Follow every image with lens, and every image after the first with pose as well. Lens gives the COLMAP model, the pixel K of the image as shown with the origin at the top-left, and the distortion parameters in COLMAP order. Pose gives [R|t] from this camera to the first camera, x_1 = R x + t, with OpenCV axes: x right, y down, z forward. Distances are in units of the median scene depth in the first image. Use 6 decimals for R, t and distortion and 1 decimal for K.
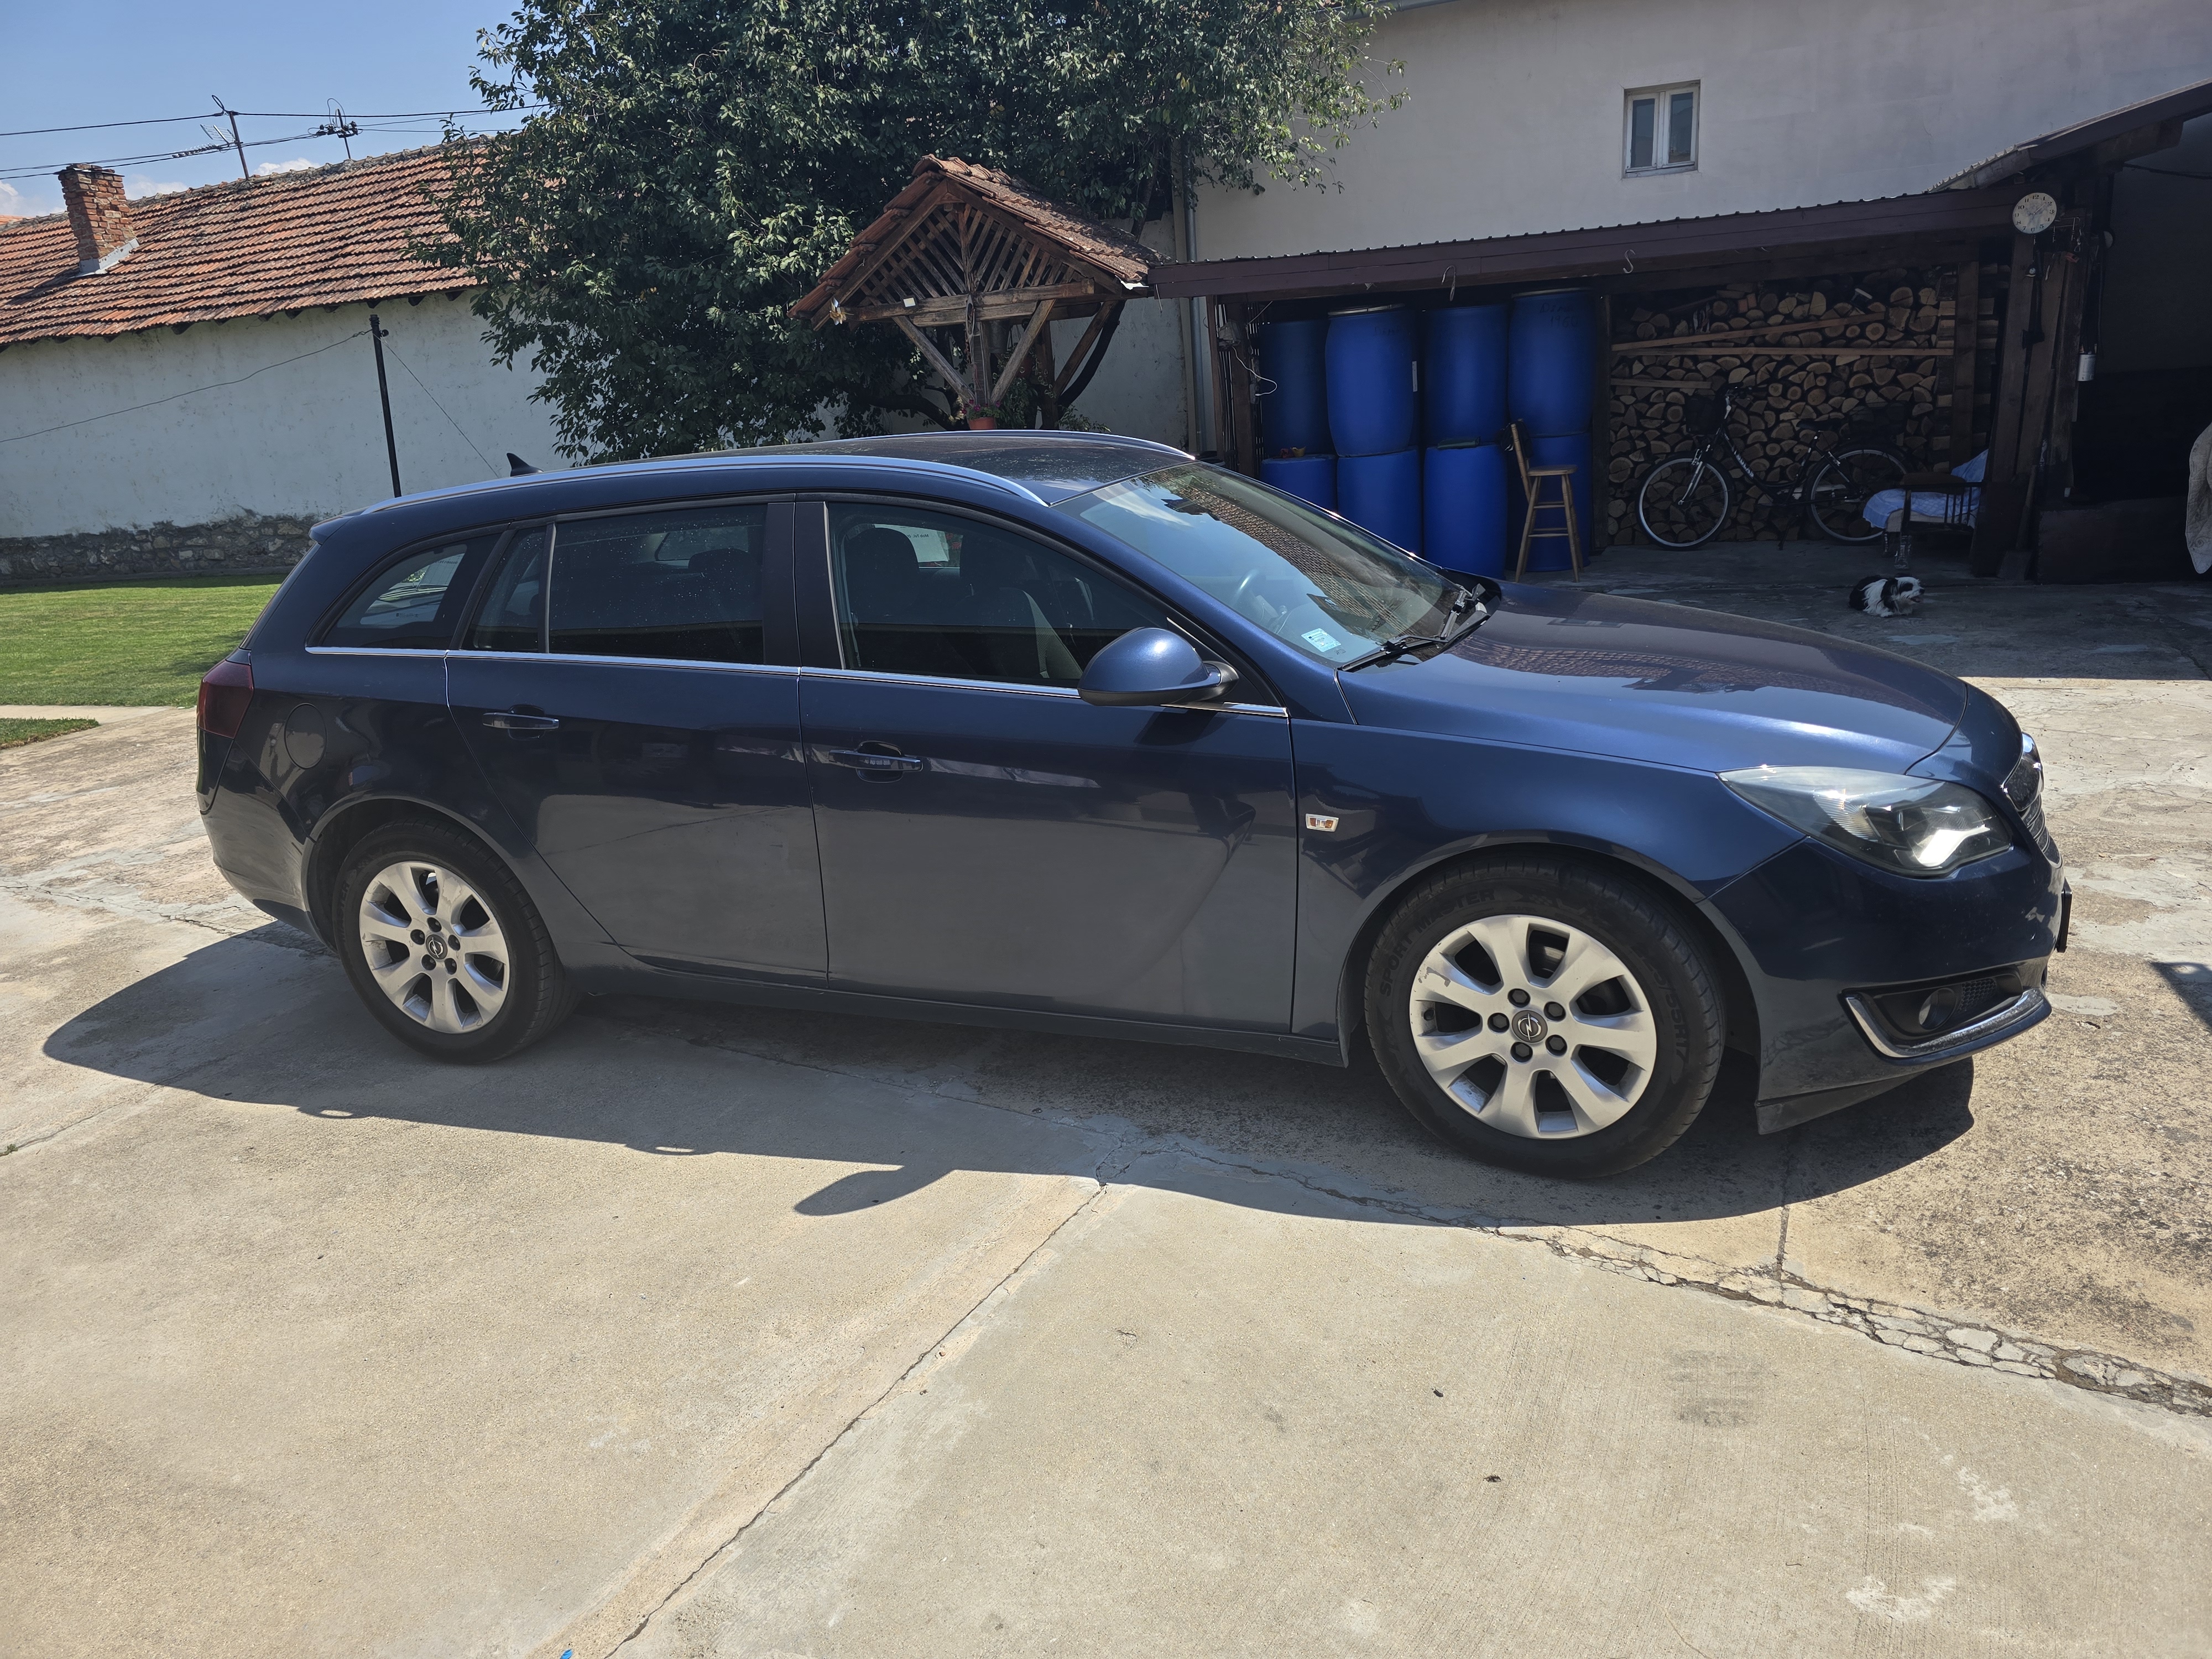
lens RADIAL K [[1483.9, 0, 1124.1], [0, 1483.9, 811.6], [0, 0, 1]] dist [0.056196, -0.054681]
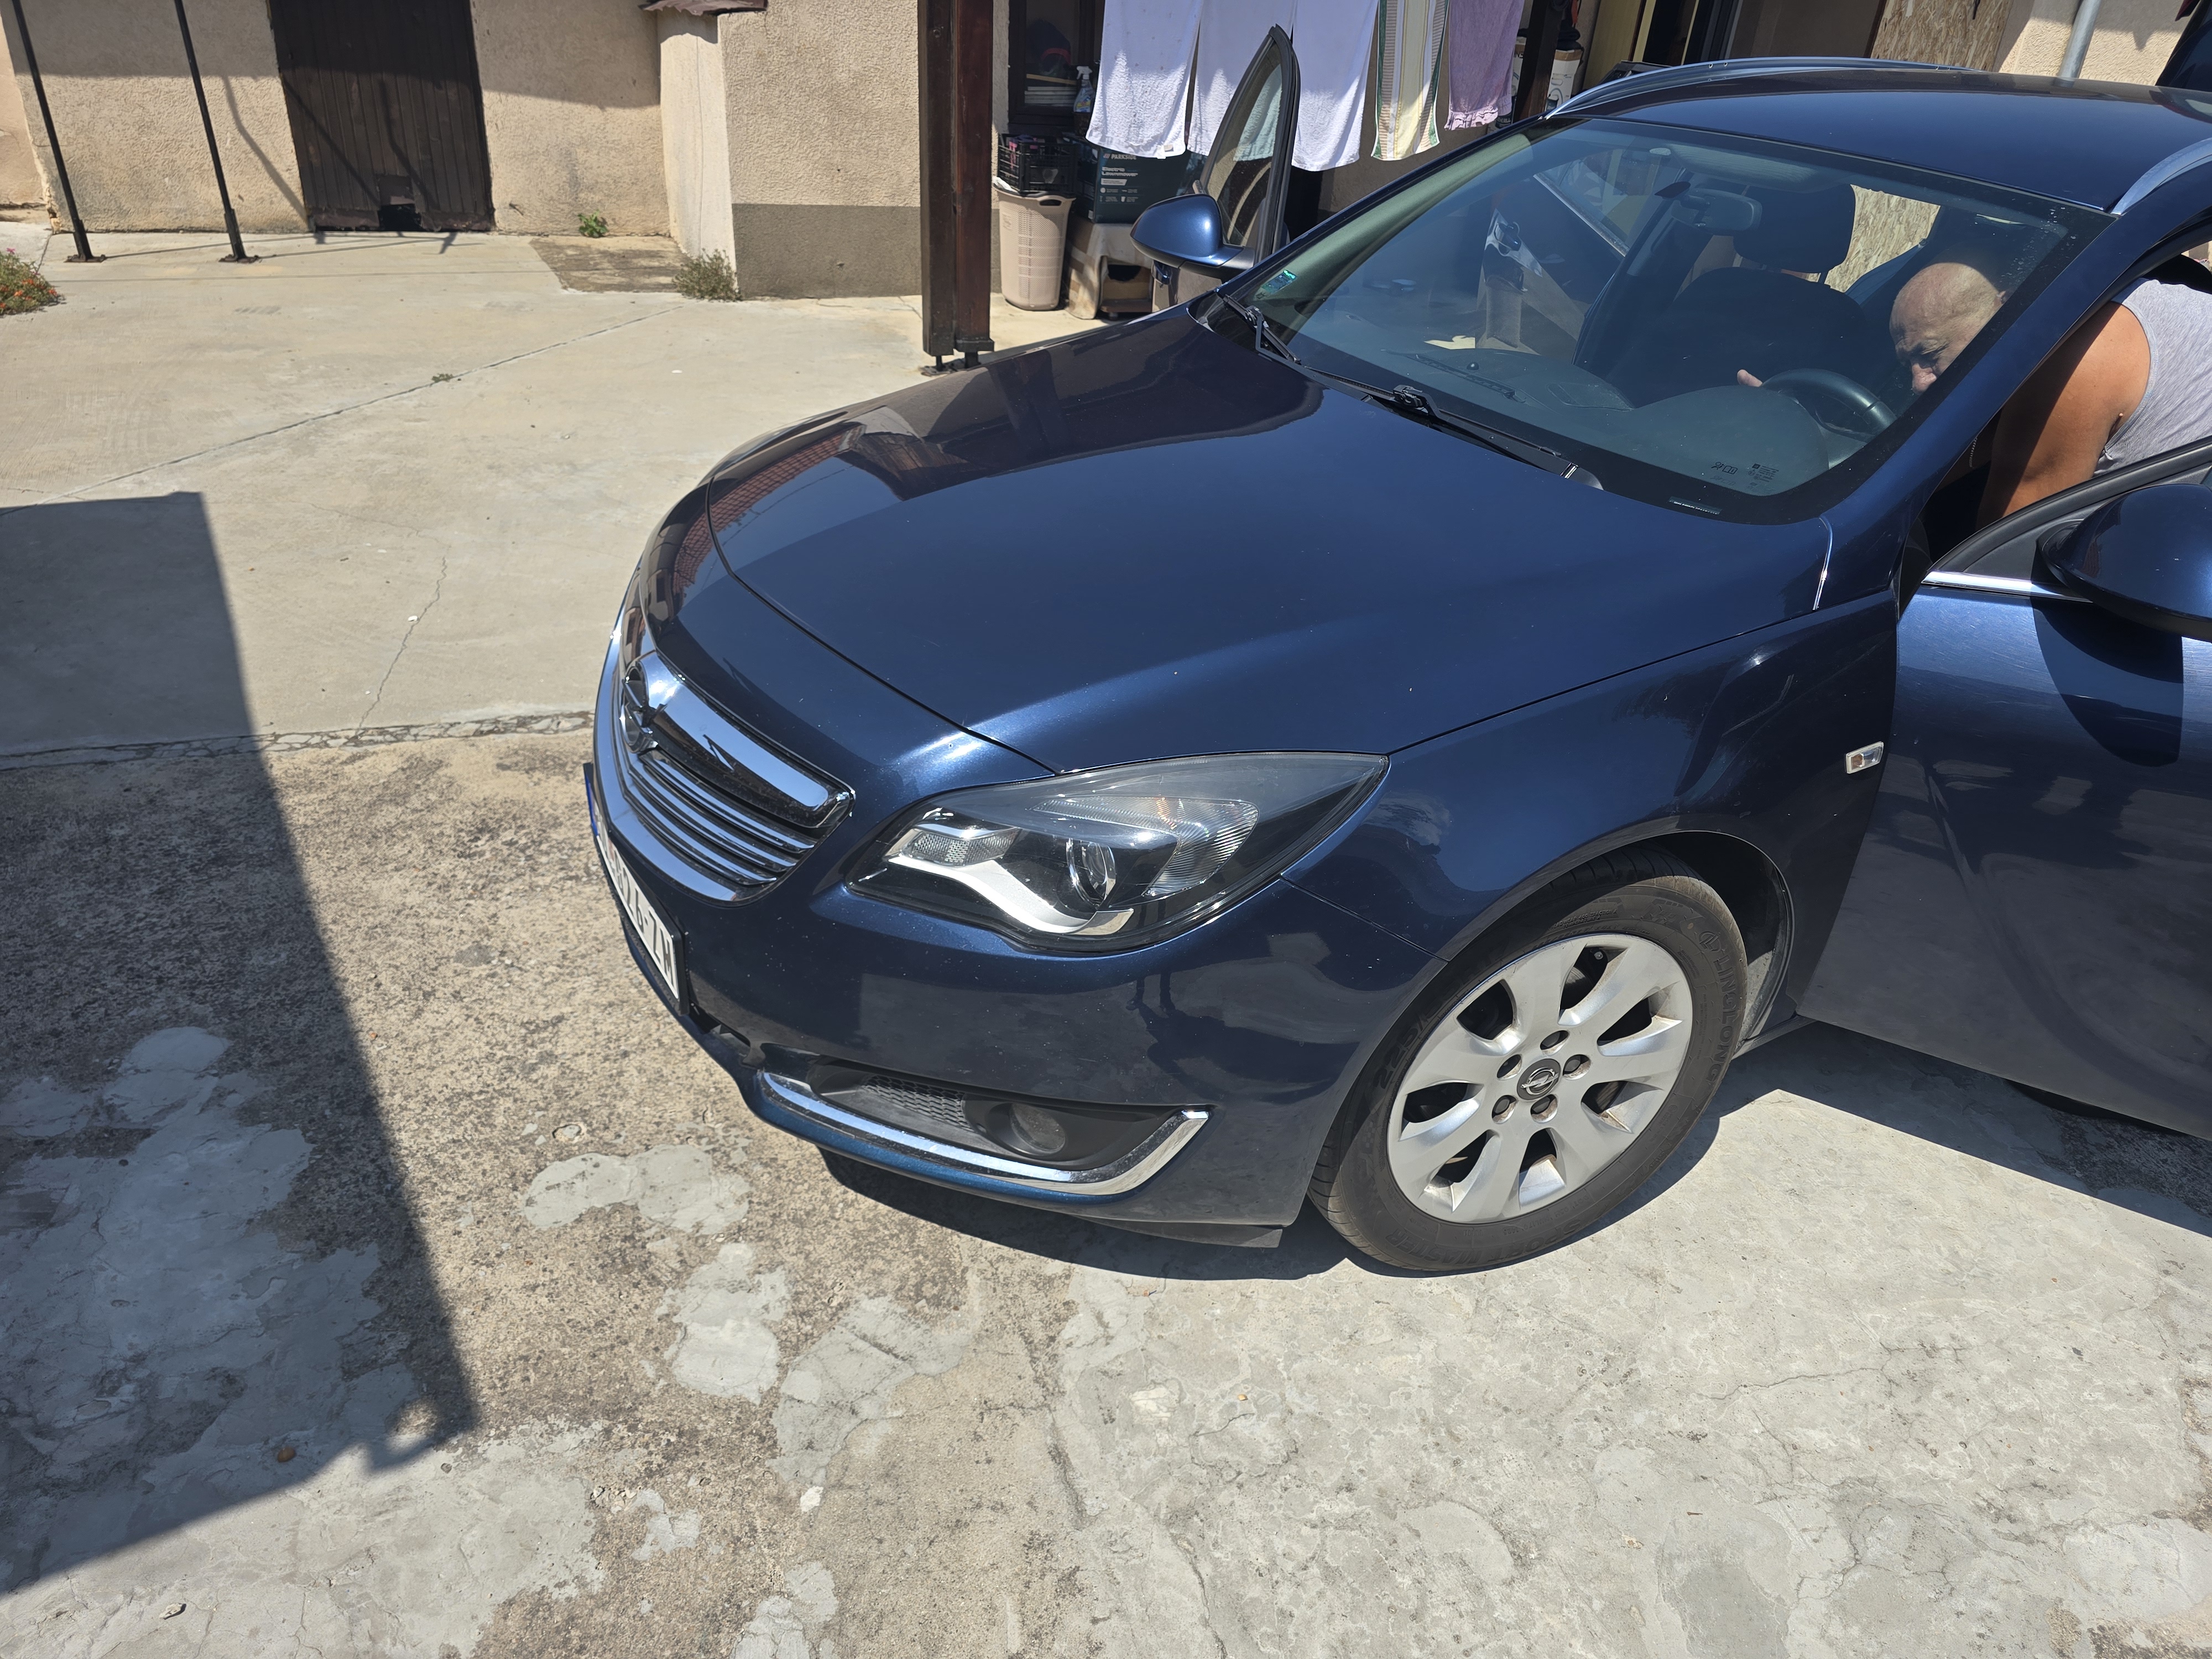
lens RADIAL K [[1483.9, 0, 1119.8], [0, 1483.9, 845.4], [0, 0, 1]] dist [0.056196, -0.054681]
pose [[-0.660140, 0.406030, -0.631945, 0.287073], [-0.230401, 0.691302, 0.684848, -0.150279], [0.714934, 0.597697, -0.362807, 0.453813]]
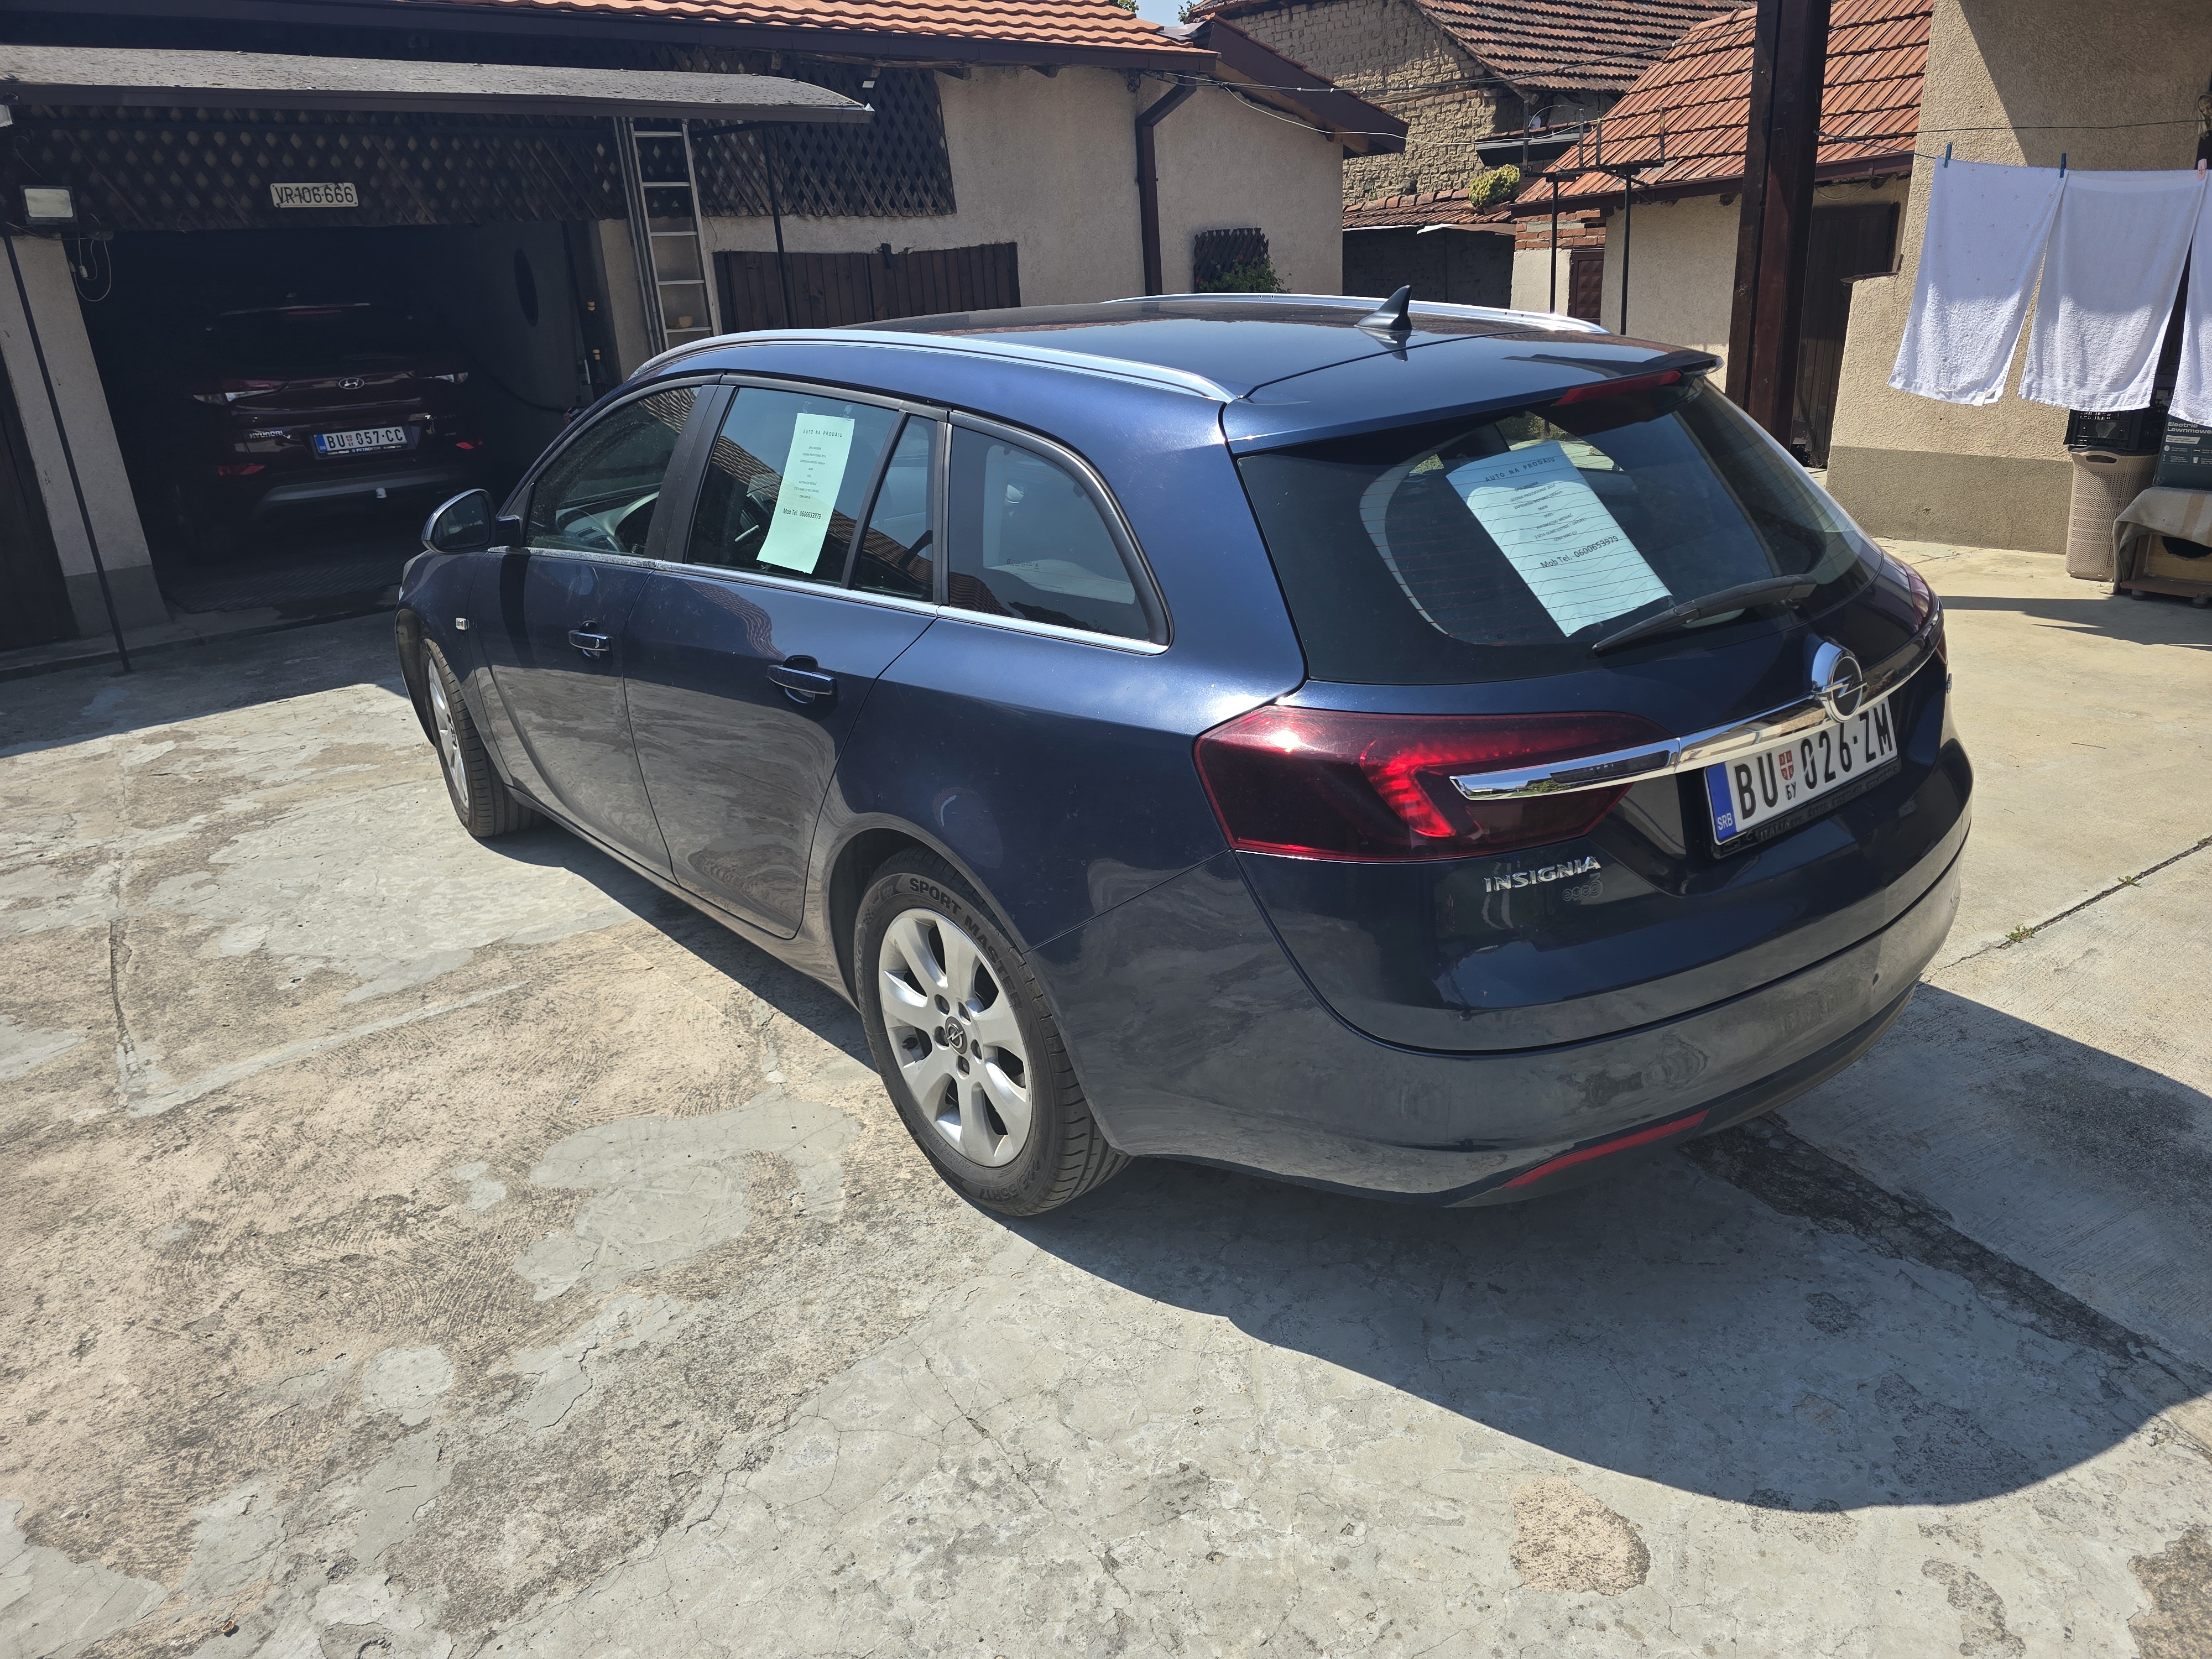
lens RADIAL K [[1483.9, 0, 1126.6], [0, 1483.9, 835.2], [0, 0, 1]] dist [0.056196, -0.054681]
pose [[-0.854979, -0.068280, 0.514149, -0.270065], [0.258967, 0.802691, 0.537236, -0.174165], [-0.449386, 0.592473, -0.668602, 0.670466]]
